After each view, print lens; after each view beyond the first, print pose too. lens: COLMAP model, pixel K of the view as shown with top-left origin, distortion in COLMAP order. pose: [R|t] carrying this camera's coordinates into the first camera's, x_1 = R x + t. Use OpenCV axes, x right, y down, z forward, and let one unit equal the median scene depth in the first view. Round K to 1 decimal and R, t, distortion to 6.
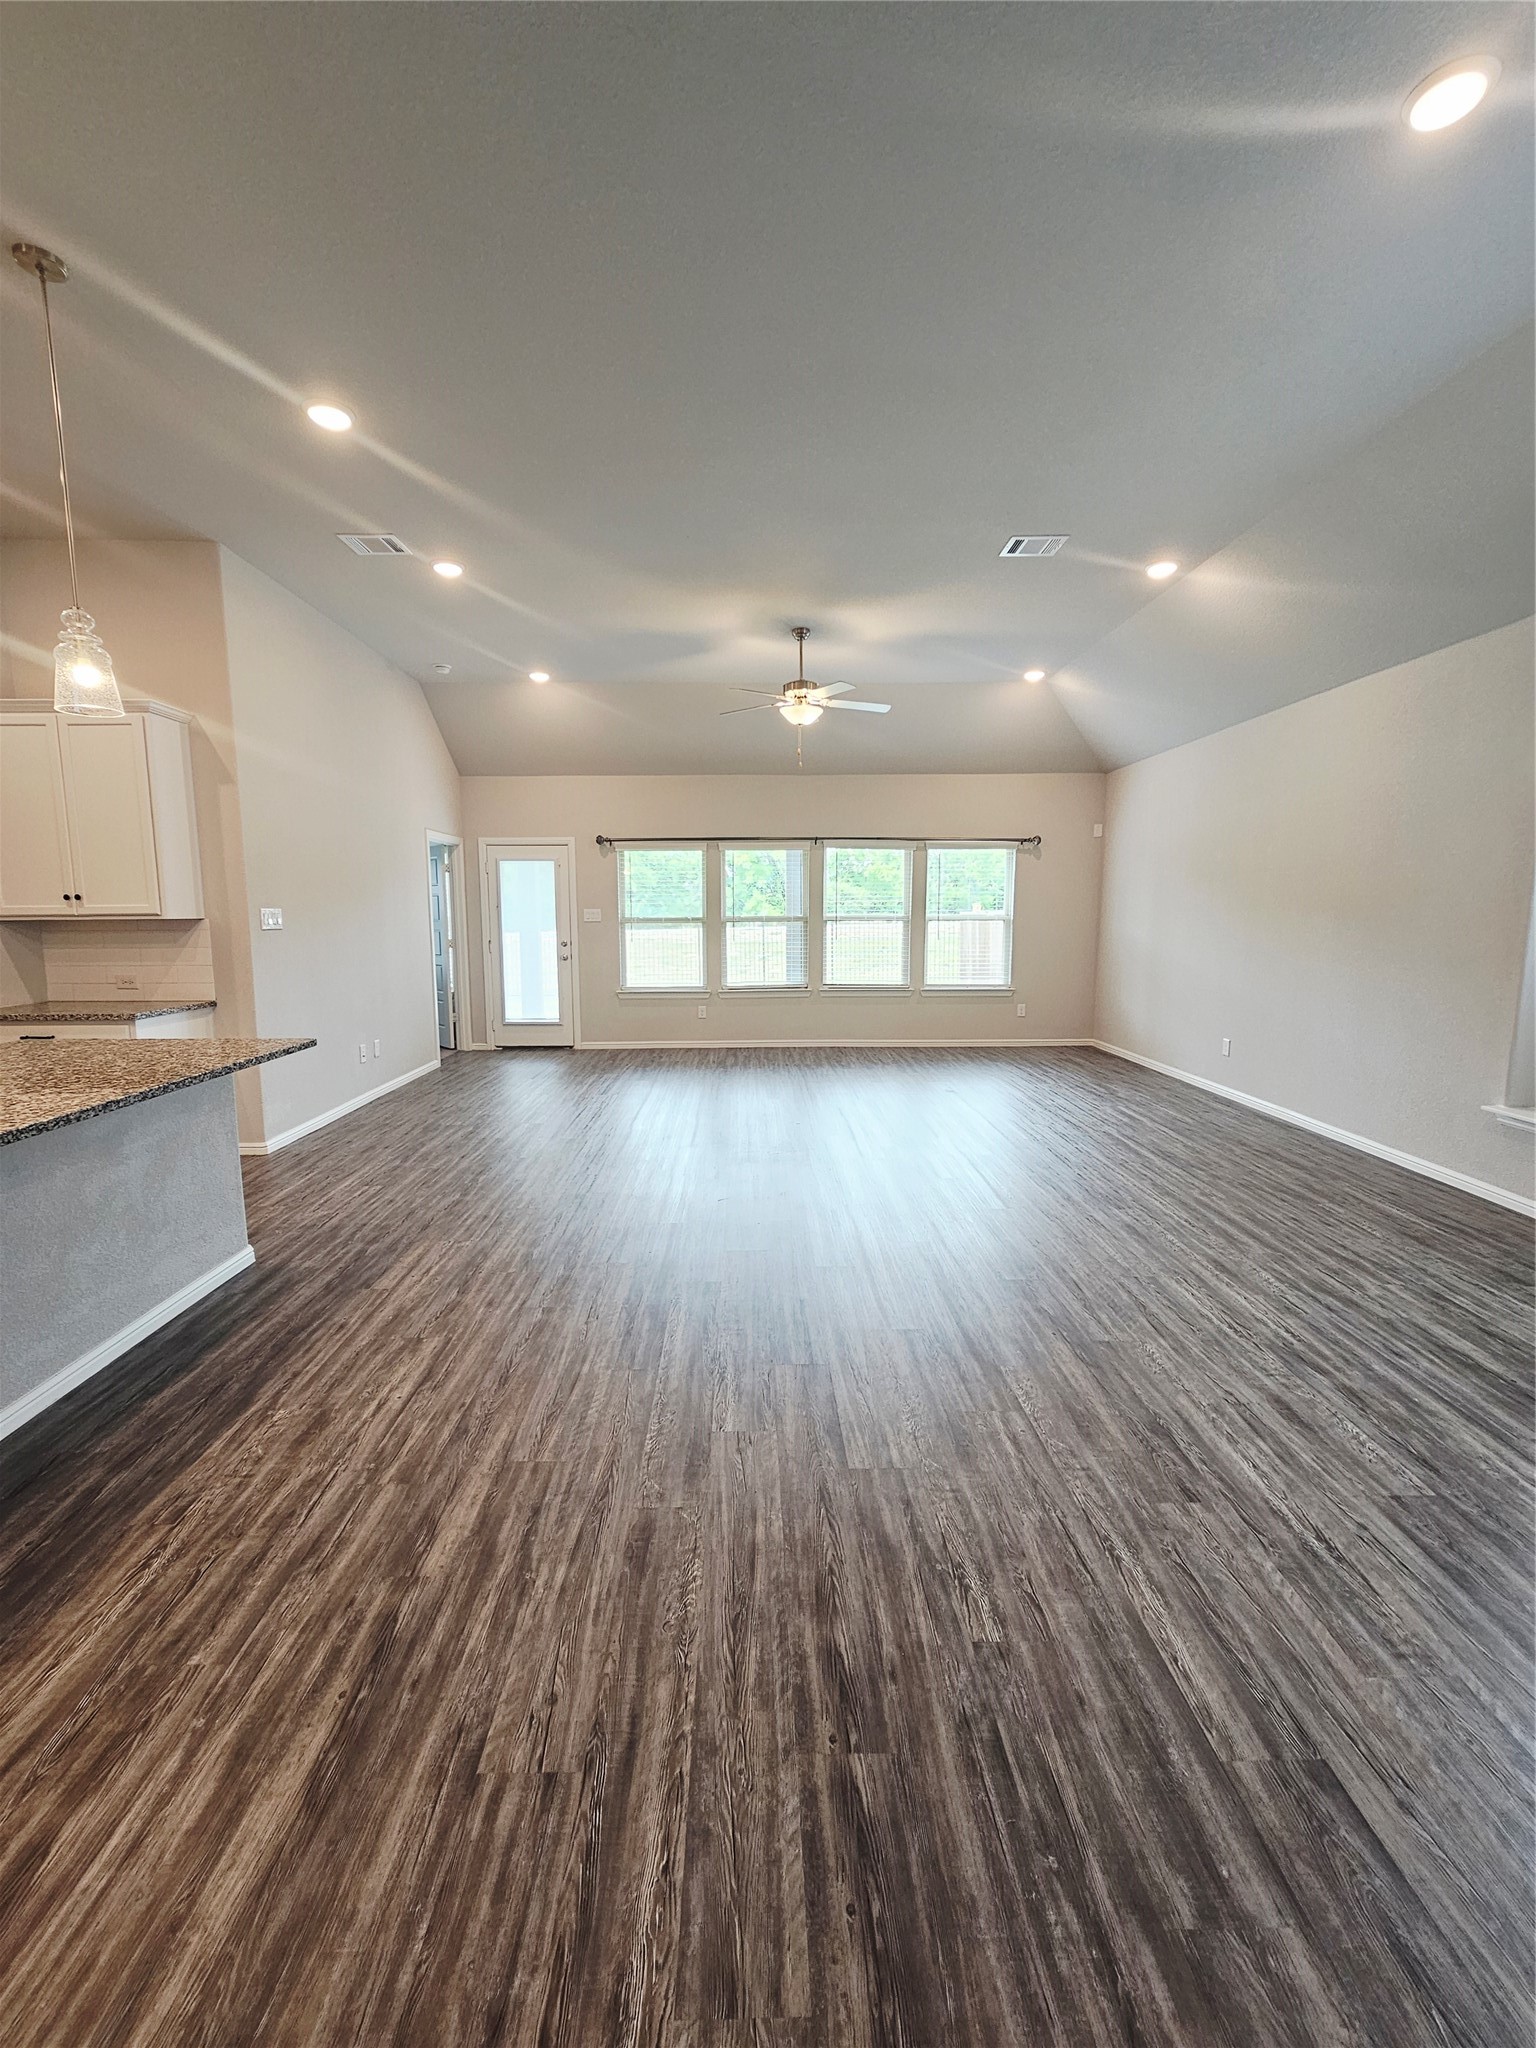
lens RADIAL K [[837.9, 0, 754.2], [0, 837.9, 1017.8], [0, 0, 1]] dist [0.006101, -0.004091]
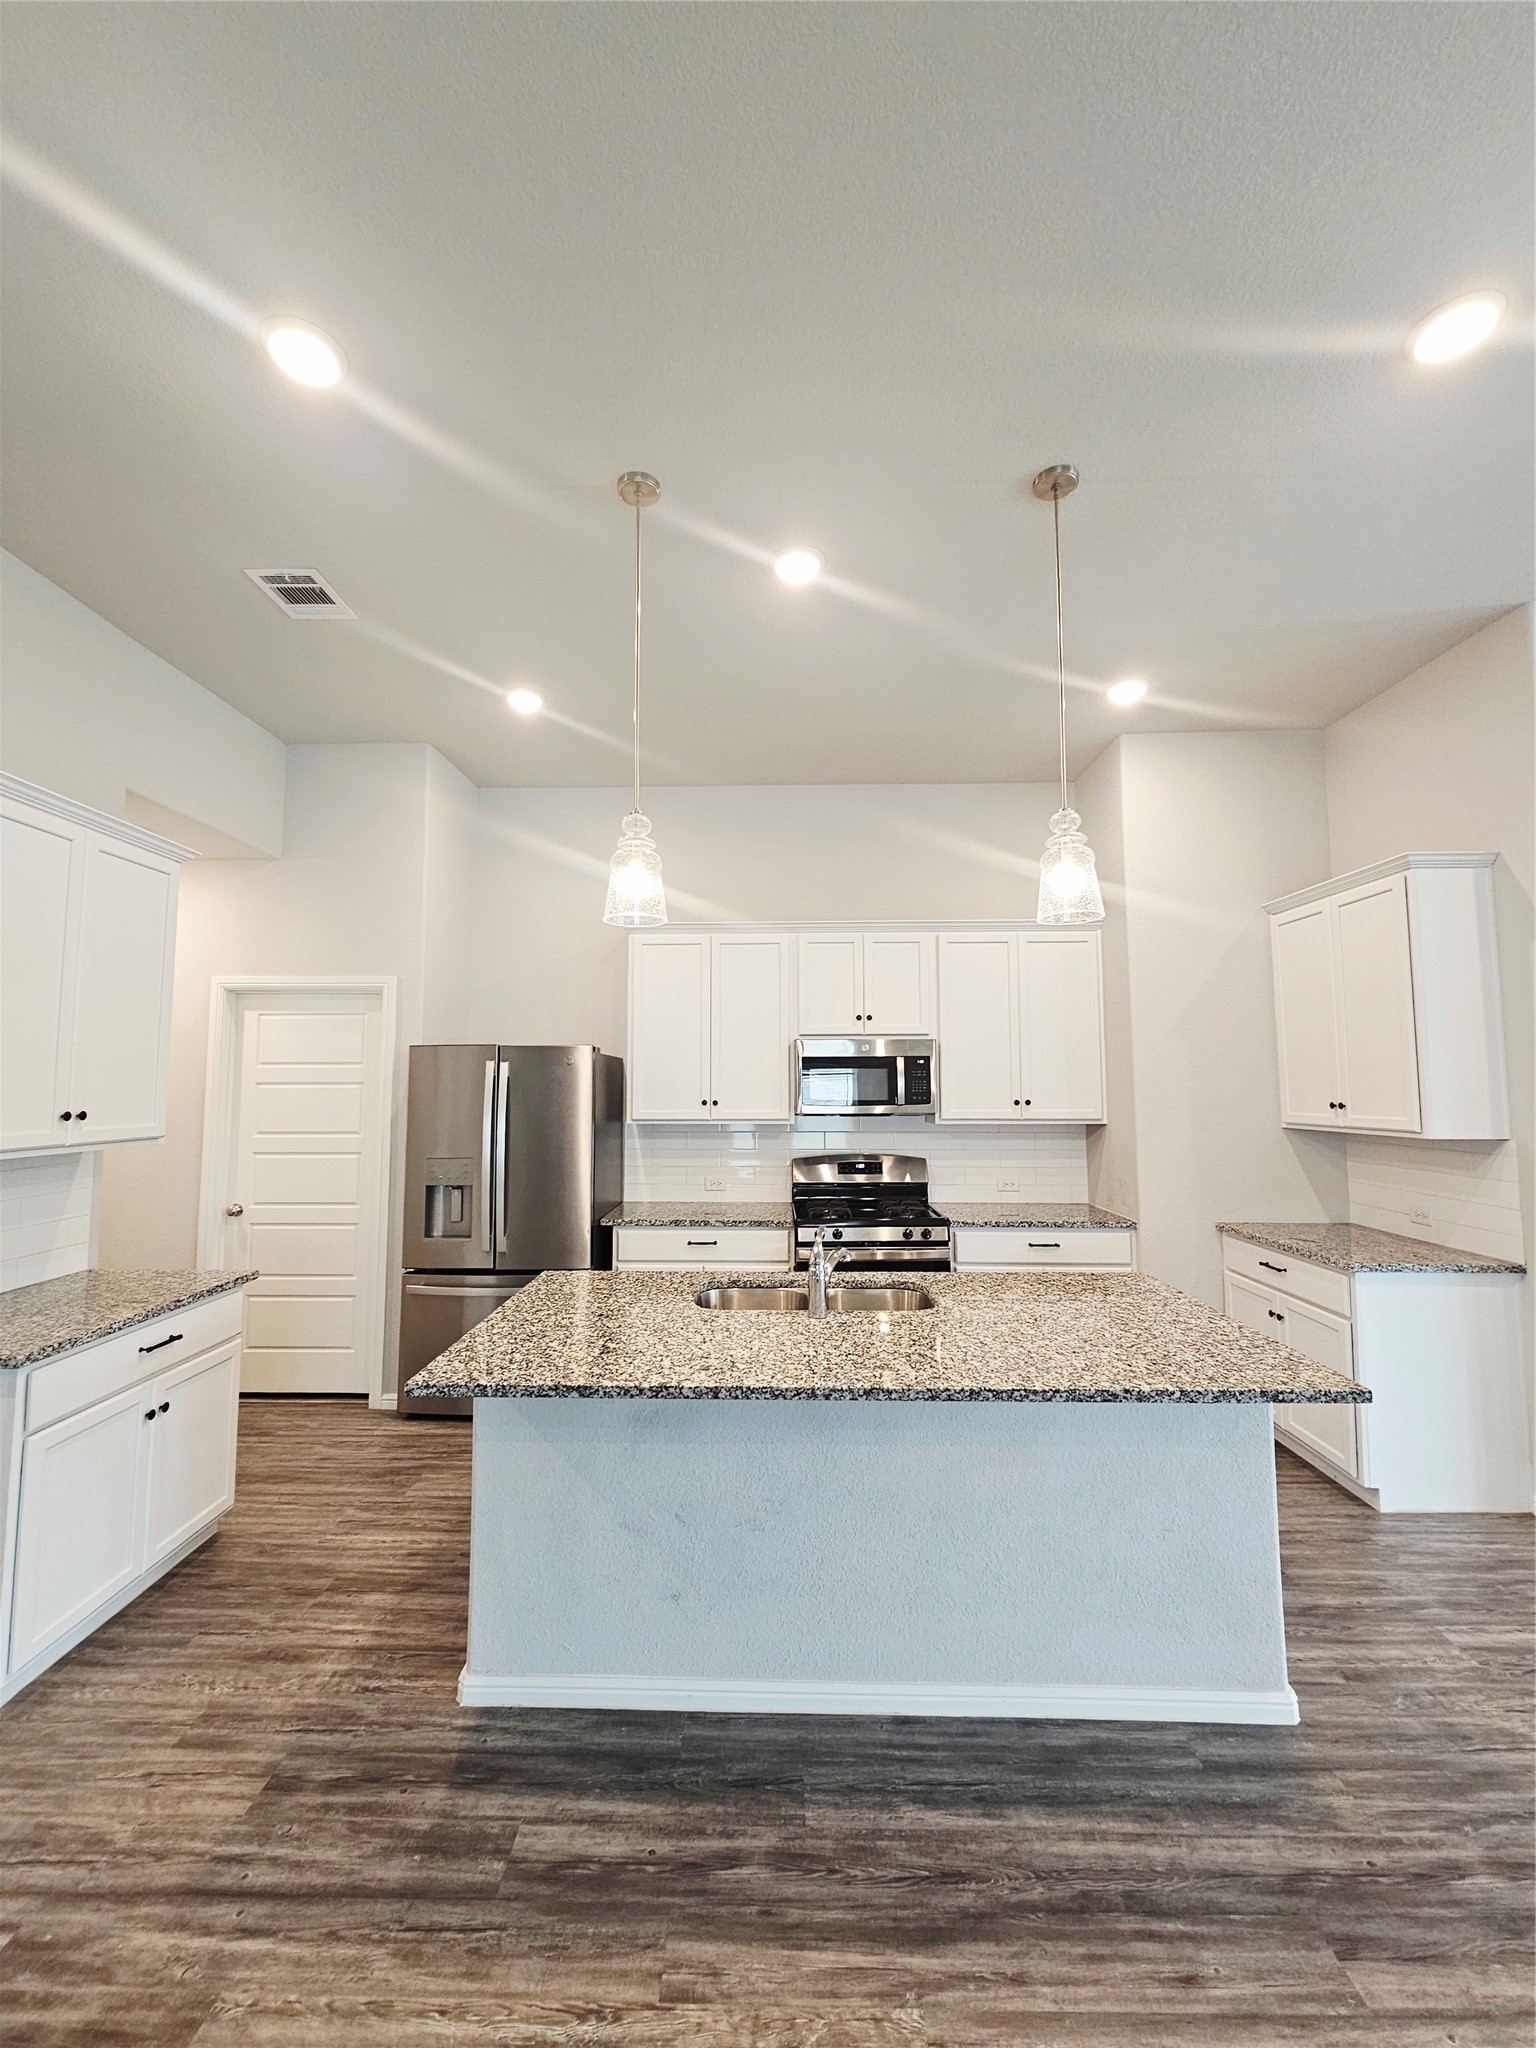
lens RADIAL K [[837.2, 0, 753.9], [0, 837.2, 1019.1], [0, 0, 1]] dist [-0.000766, 0.000173]
pose [[-0.035400, -0.073464, -0.996669, 0.064796], [-0.125836, 0.989685, -0.068480, -0.129541], [0.991419, 0.122993, -0.044280, 0.588029]]
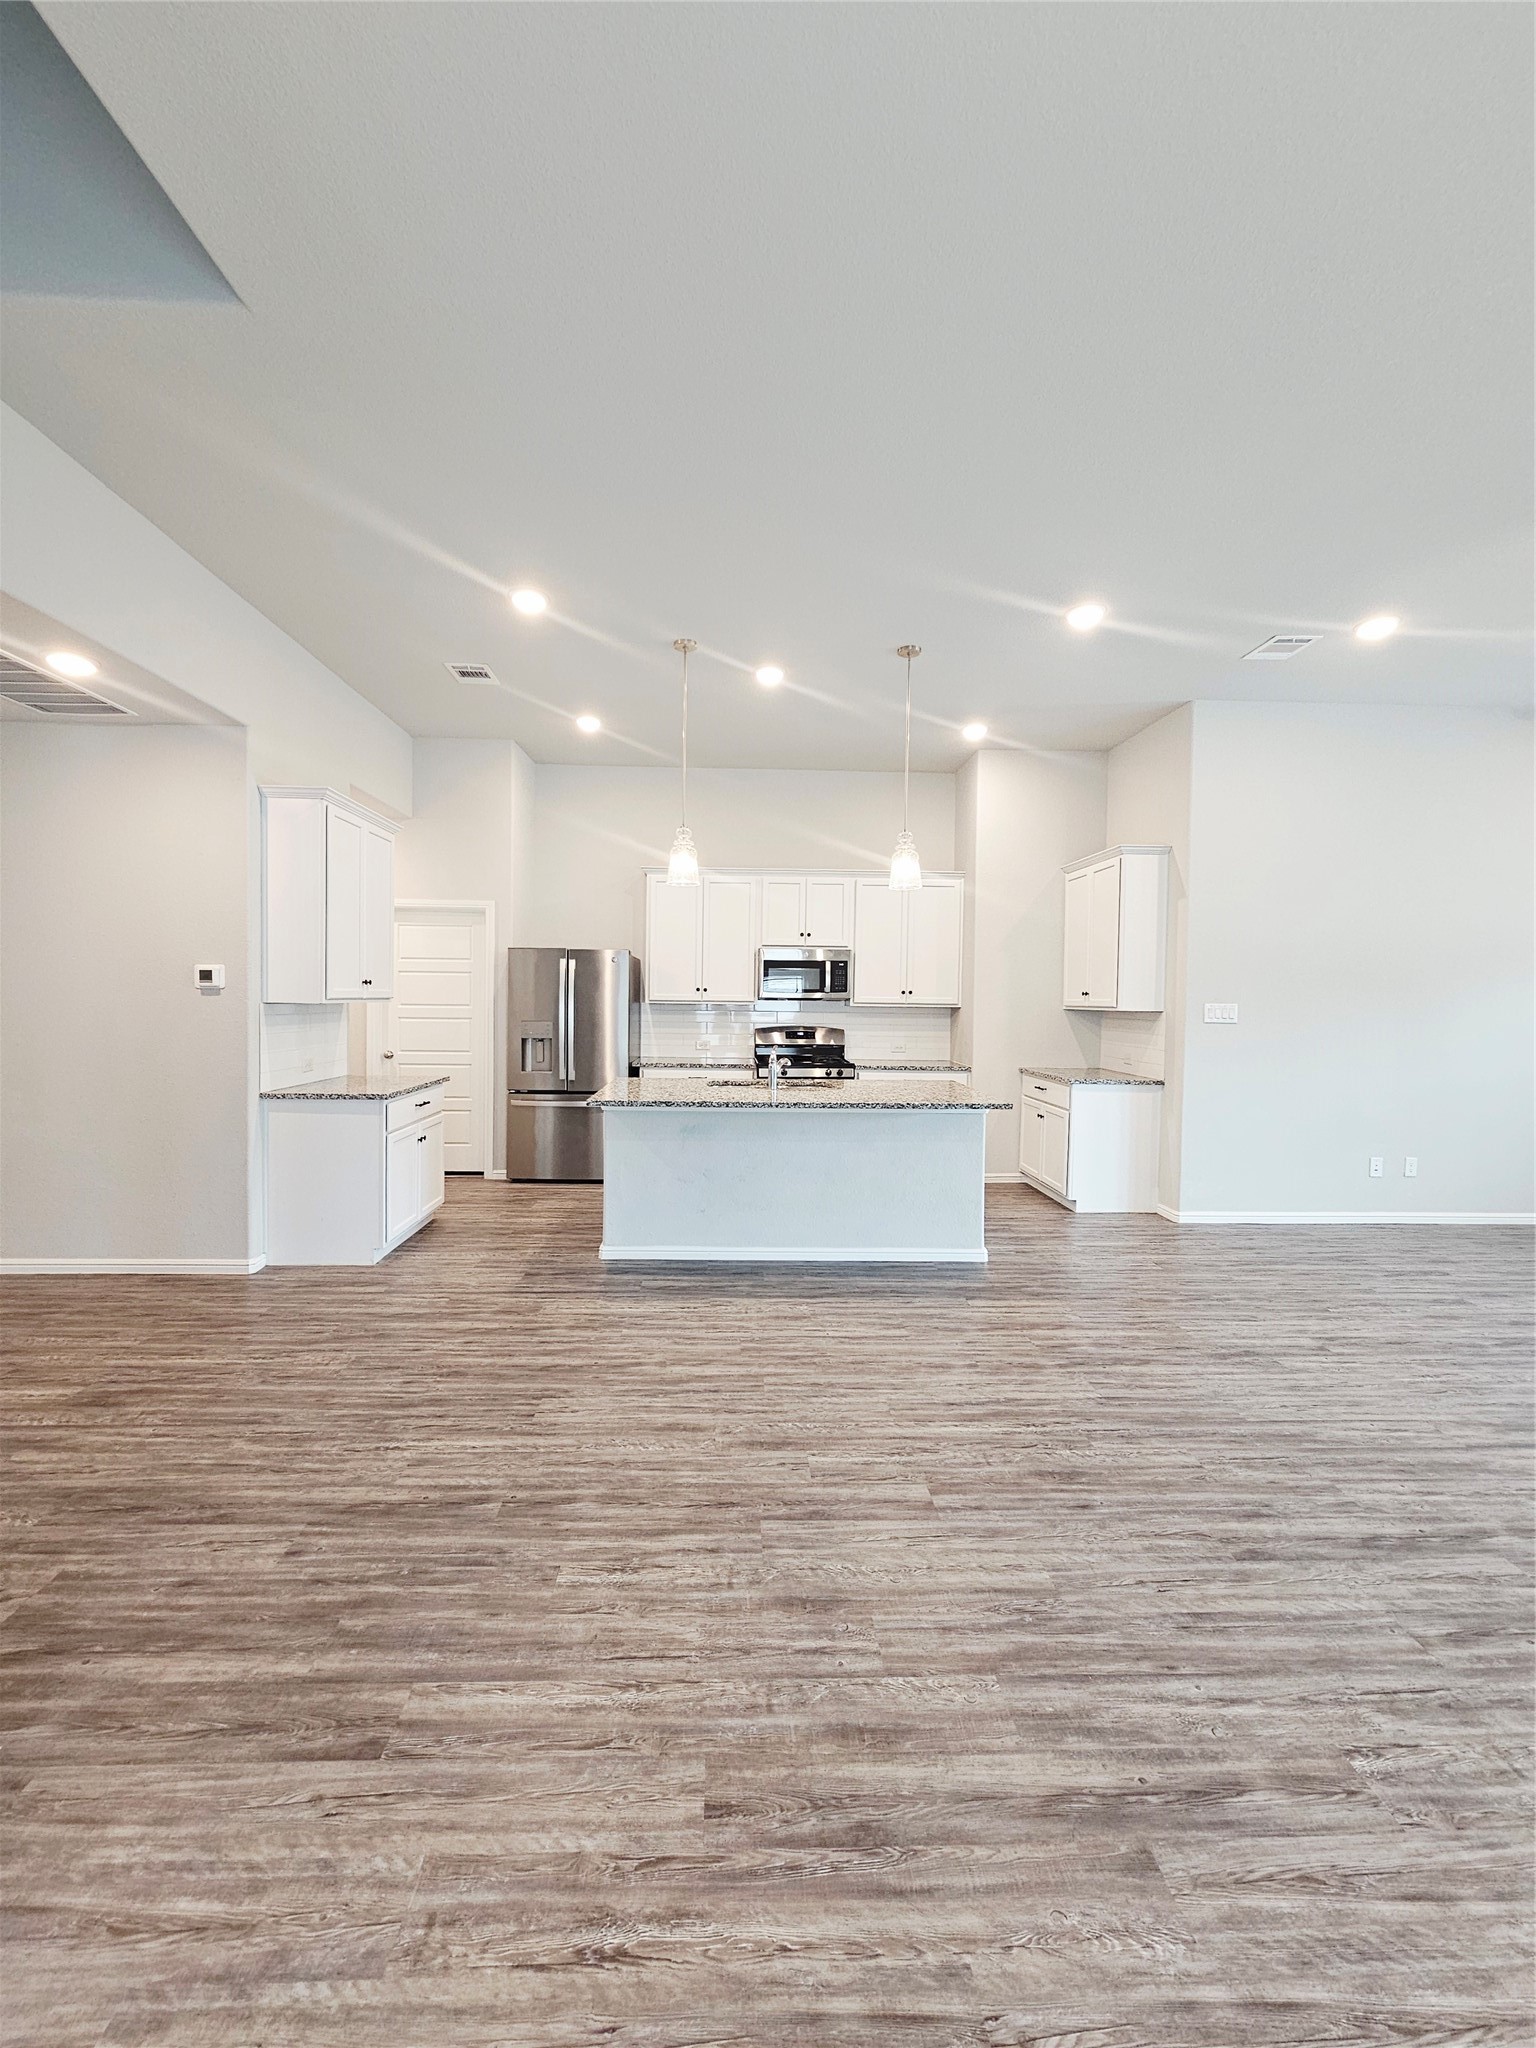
lens RADIAL K [[837.2, 0, 753.9], [0, 837.2, 1019.1], [0, 0, 1]] dist [-0.000766, 0.000173]
pose [[0.021360, 0.031483, -0.999276, 0.745978], [-0.140605, 0.989665, 0.028175, -0.083552], [0.989835, 0.139902, 0.025566, 0.557475]]
